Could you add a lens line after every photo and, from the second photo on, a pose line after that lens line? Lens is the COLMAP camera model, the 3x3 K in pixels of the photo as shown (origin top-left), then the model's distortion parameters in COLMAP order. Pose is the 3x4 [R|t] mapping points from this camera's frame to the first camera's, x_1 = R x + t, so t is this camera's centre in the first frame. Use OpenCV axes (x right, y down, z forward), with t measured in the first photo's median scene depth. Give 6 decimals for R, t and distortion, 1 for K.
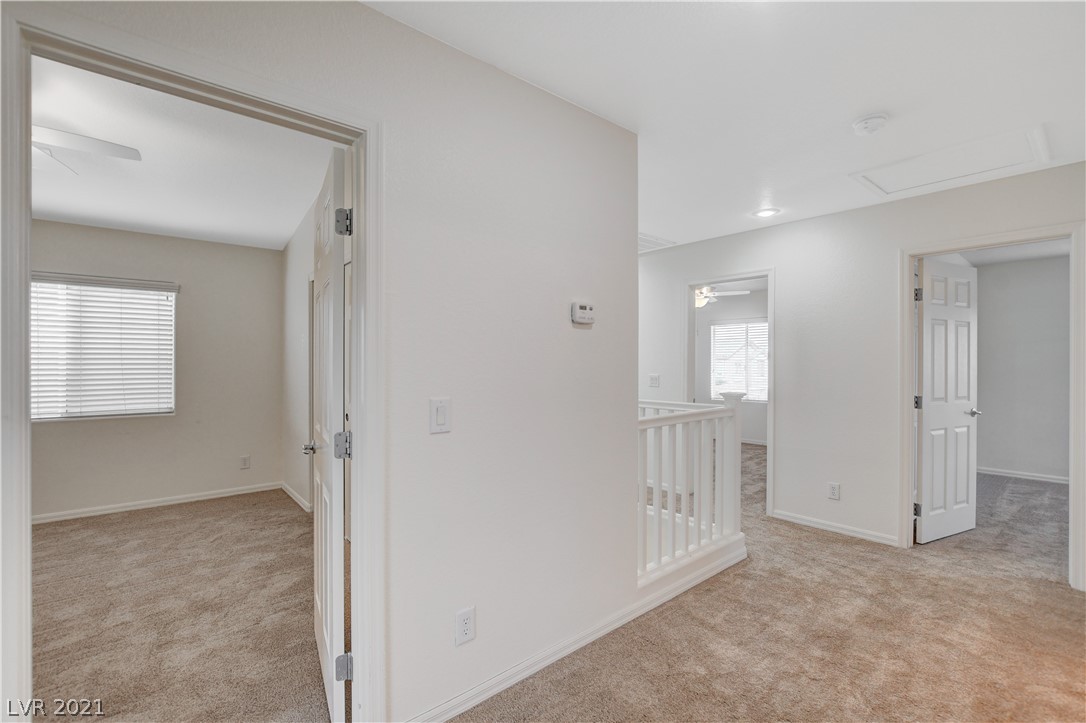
lens RADIAL K [[484.0, 0, 537.8], [0, 484.0, 372.2], [0, 0, 1]] dist [-0.012538, 0.000186]
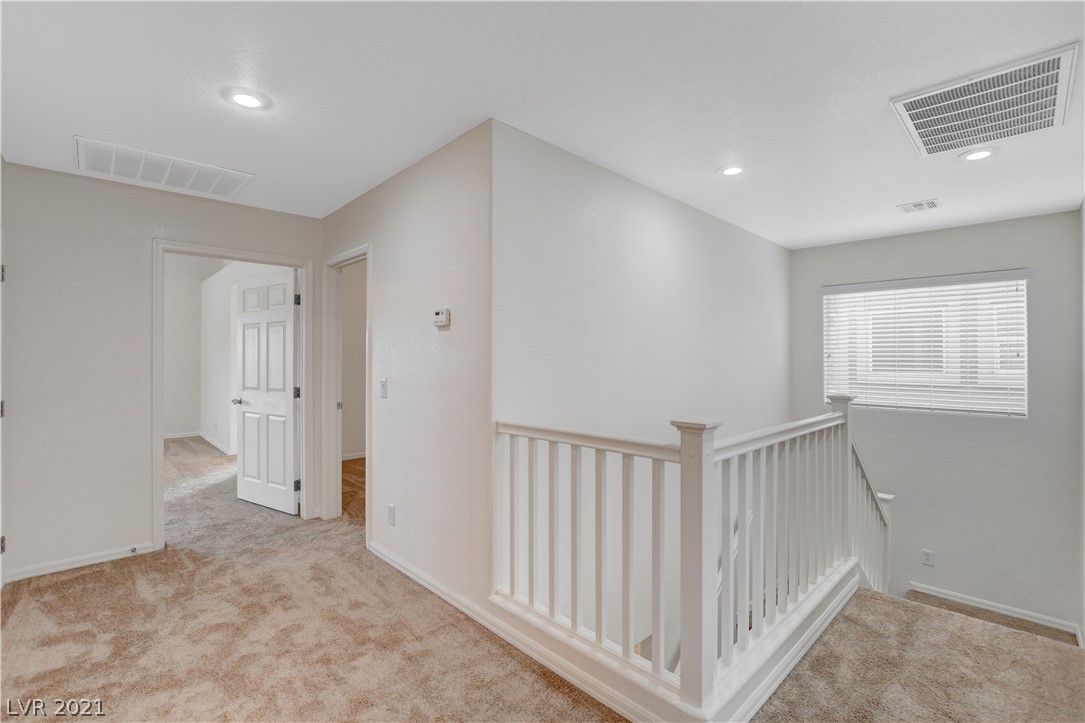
lens RADIAL K [[483.6, 0, 537.3], [0, 483.6, 372.2], [0, 0, 1]] dist [-0.012538, 0.000186]
pose [[0.061169, 0.031373, -0.997634, 0.923710], [-0.025237, 0.999235, 0.029876, -0.021489], [0.997808, 0.023349, 0.061914, 0.828085]]
